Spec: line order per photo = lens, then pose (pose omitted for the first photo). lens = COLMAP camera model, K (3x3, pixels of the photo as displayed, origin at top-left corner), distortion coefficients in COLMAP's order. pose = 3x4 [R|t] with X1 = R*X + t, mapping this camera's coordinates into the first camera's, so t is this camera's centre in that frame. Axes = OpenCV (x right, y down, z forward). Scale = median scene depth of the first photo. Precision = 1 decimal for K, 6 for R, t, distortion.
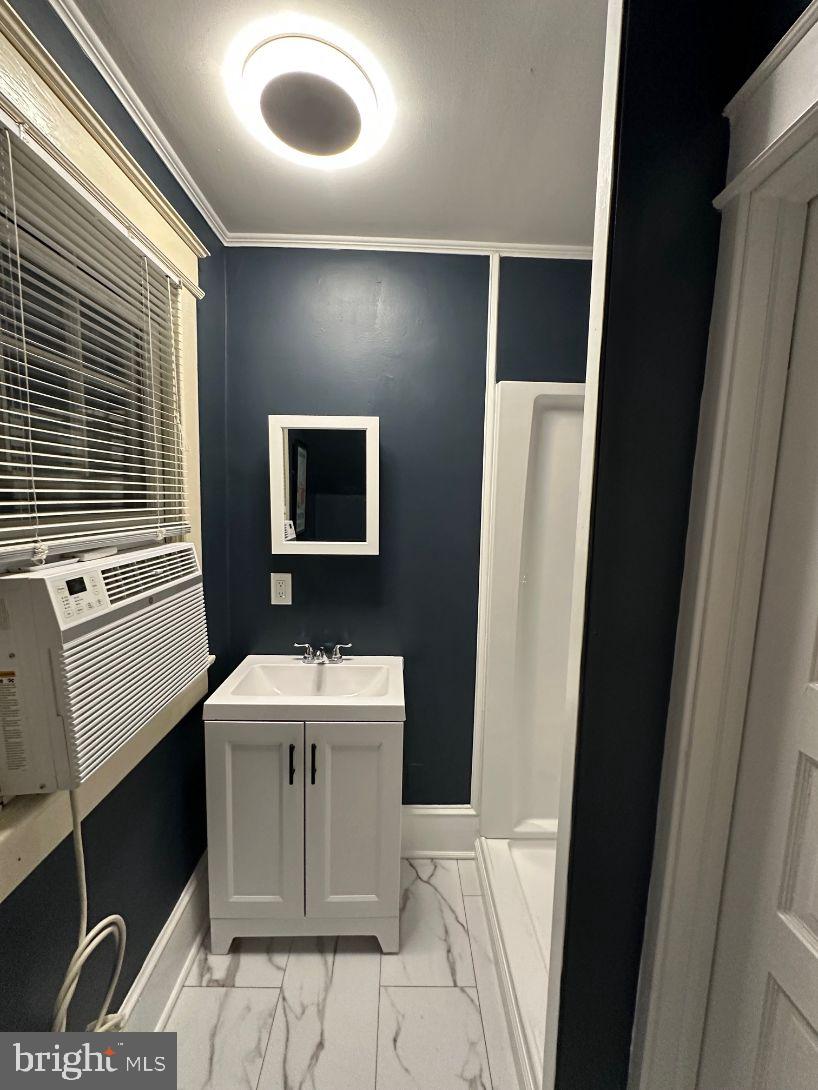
lens RADIAL K [[435.3, 0, 404.4], [0, 435.3, 543.9], [0, 0, 1]] dist [-0.003130, 0.000013]
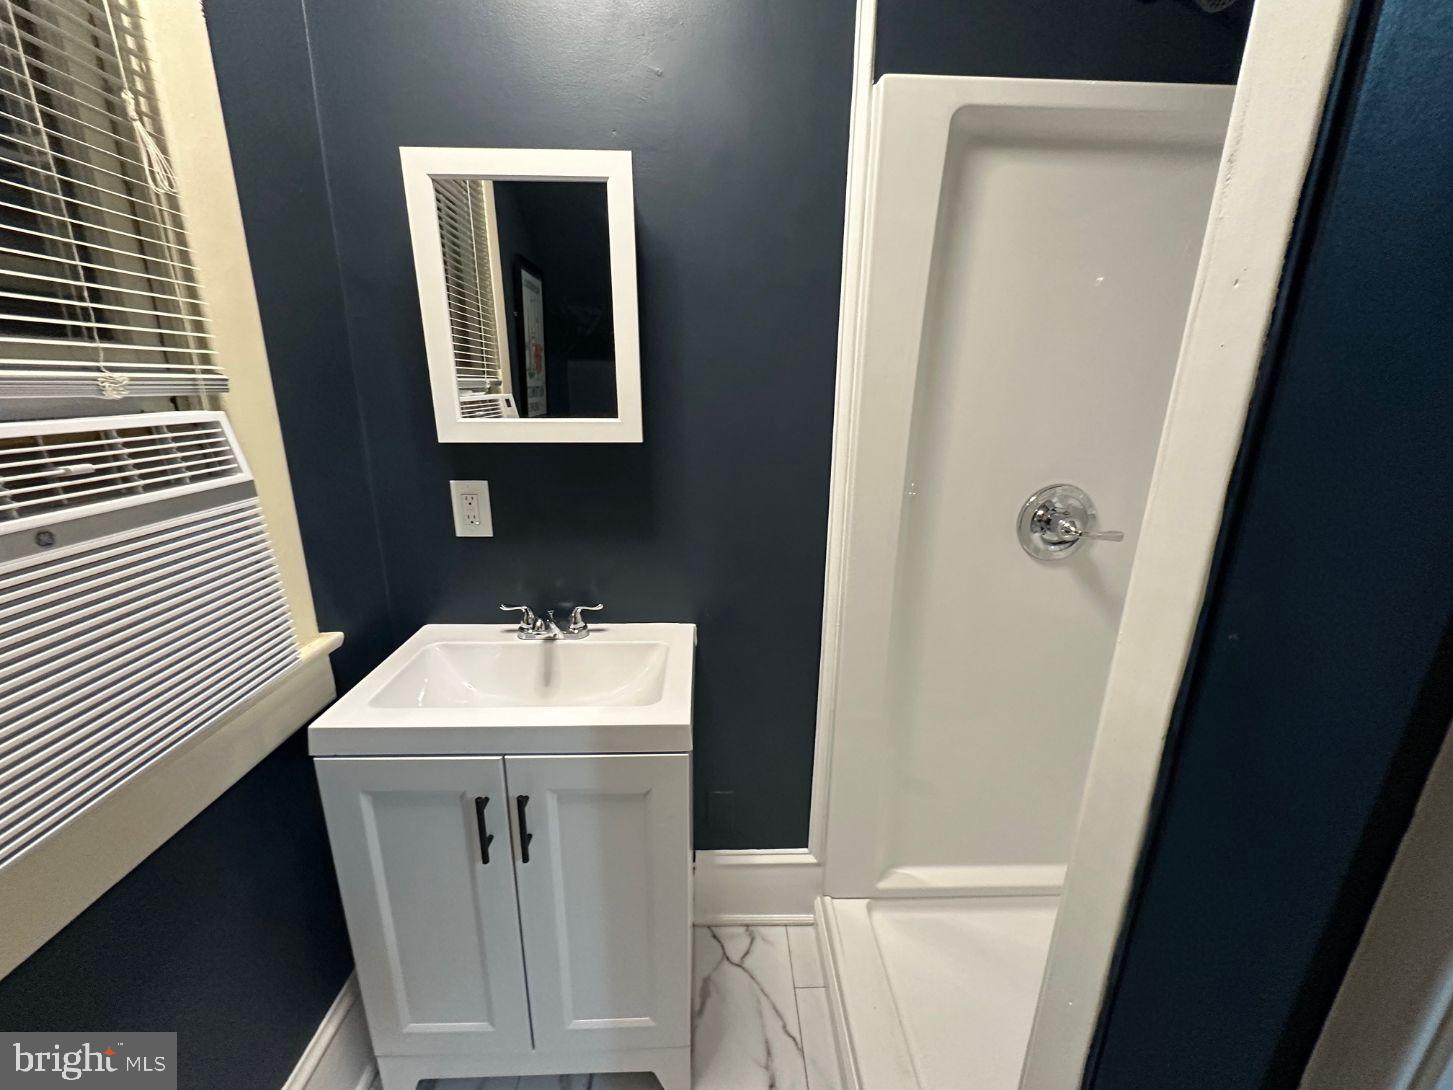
lens RADIAL K [[580.3, 0, 723.0], [0, 580.3, 547.9], [0, 0, 1]] dist [-0.003130, 0.000013]
pose [[0.999898, -0.012006, 0.007734, 0.030332], [0.010517, 0.985377, 0.170062, 0.031111], [-0.009662, -0.169963, 0.985403, 0.271665]]
